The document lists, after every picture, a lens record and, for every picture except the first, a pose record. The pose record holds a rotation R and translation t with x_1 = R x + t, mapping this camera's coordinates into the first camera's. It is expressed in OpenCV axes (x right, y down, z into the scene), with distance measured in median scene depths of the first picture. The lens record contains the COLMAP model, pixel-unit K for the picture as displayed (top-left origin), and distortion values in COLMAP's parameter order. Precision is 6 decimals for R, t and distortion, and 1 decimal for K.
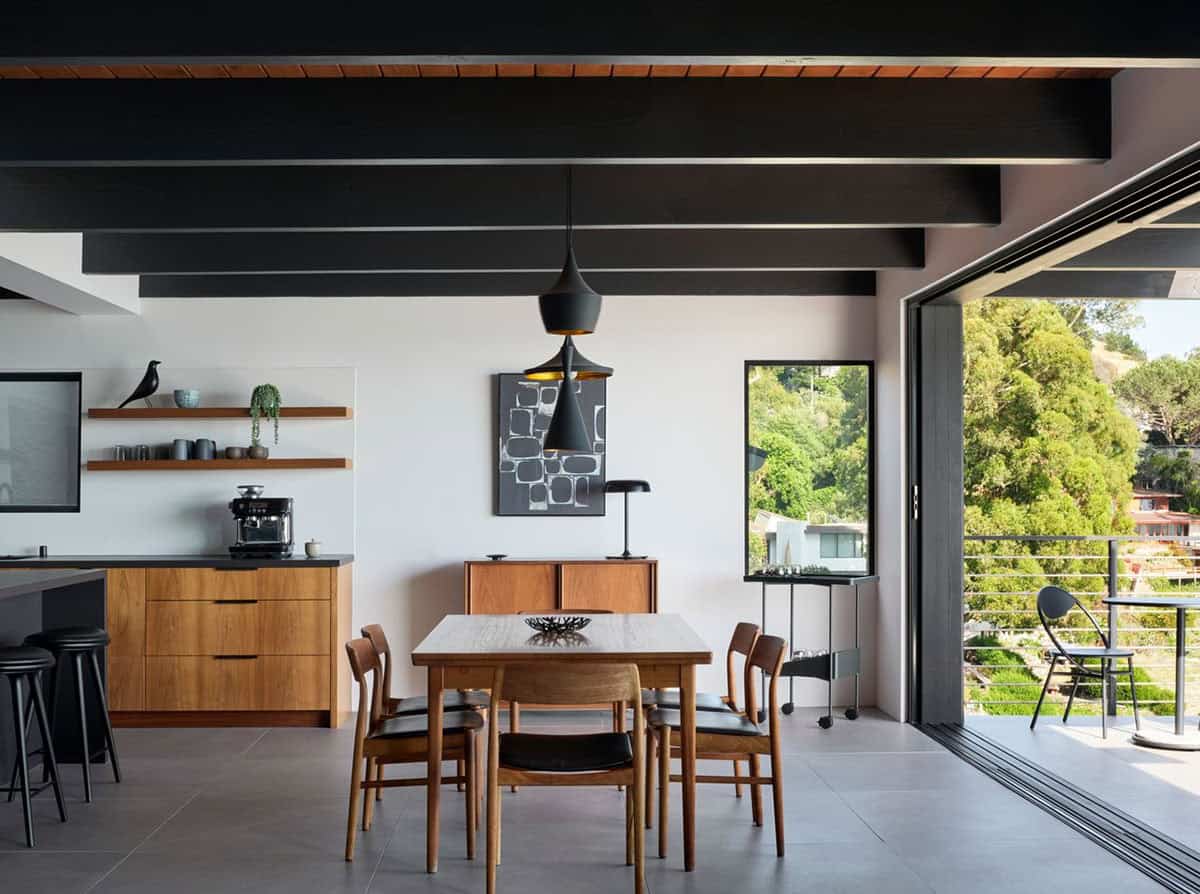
lens RADIAL K [[1497.1, 0, 597.9], [0, 1497.1, 452.5], [0, 0, 1]] dist [-0.045867, 0.000000]
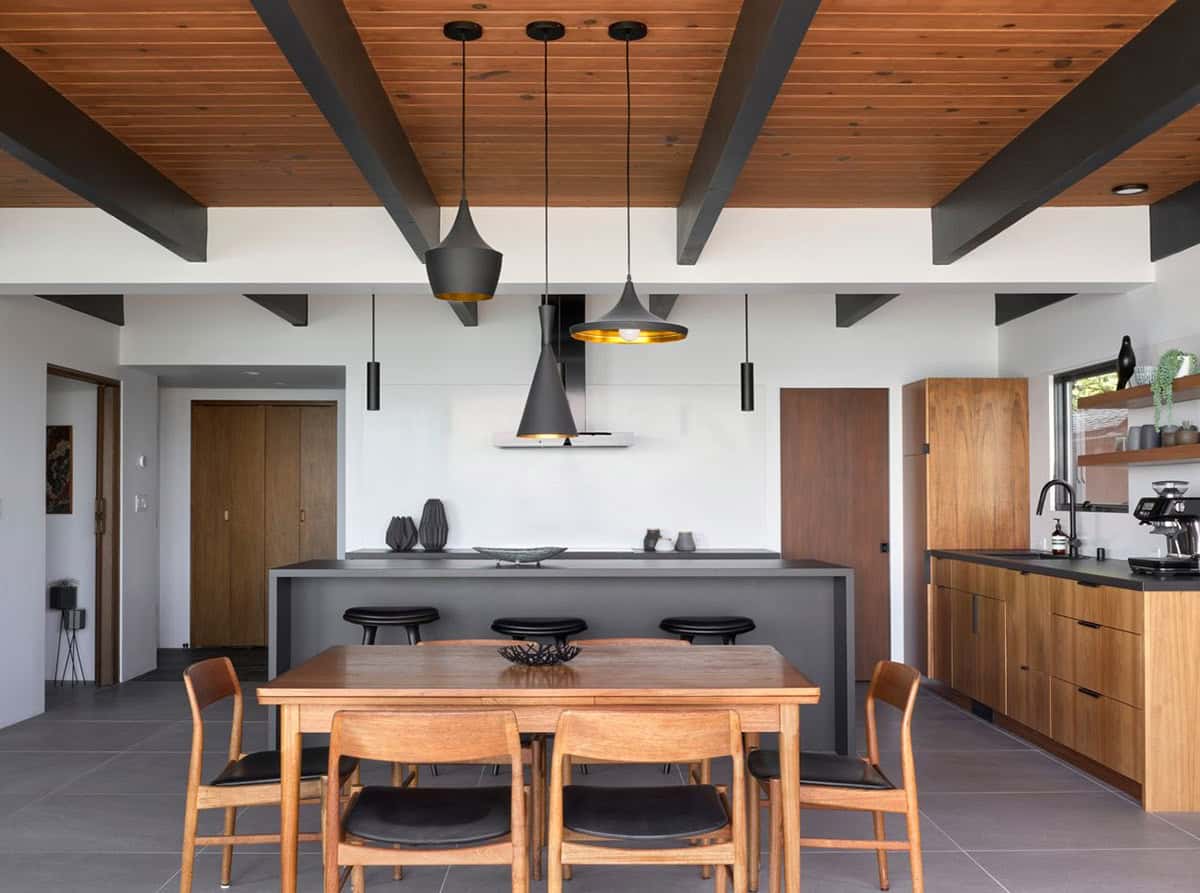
lens RADIAL K [[1312.5, 0, 594.5], [0, 1312.5, 442.5], [0, 0, 1]] dist [-0.026454, 0.000000]
pose [[-0.019561, -0.036684, -0.999135, 0.458162], [0.027648, 0.998925, -0.037218, 0.018882], [0.999426, -0.028352, -0.018526, 0.713630]]
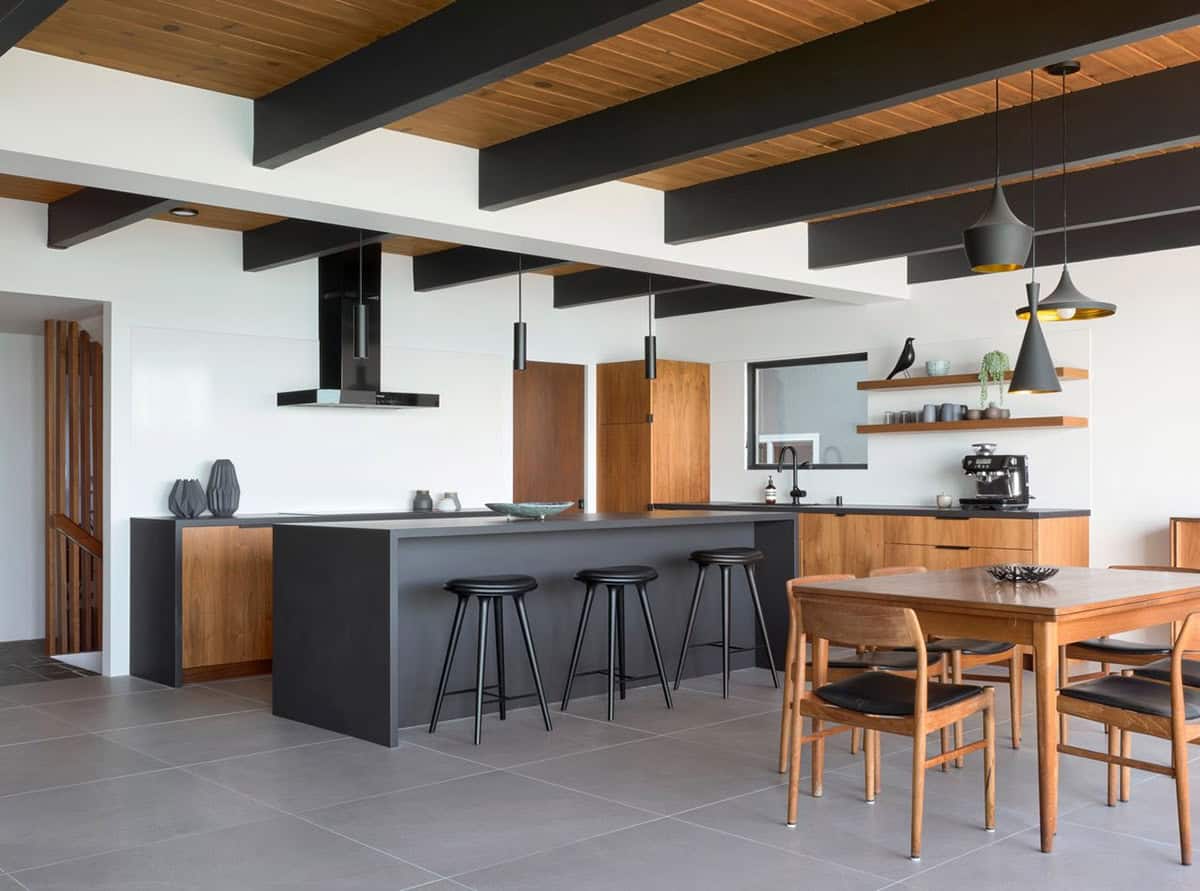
lens RADIAL K [[1238.0, 0, 606.3], [0, 1238.0, 456.0], [0, 0, 1]] dist [0.024840, 0.000000]
pose [[0.669457, -0.009436, -0.742791, 0.261416], [0.021541, 0.999745, 0.006715, 0.018936], [0.742539, -0.020496, 0.669490, 0.180061]]
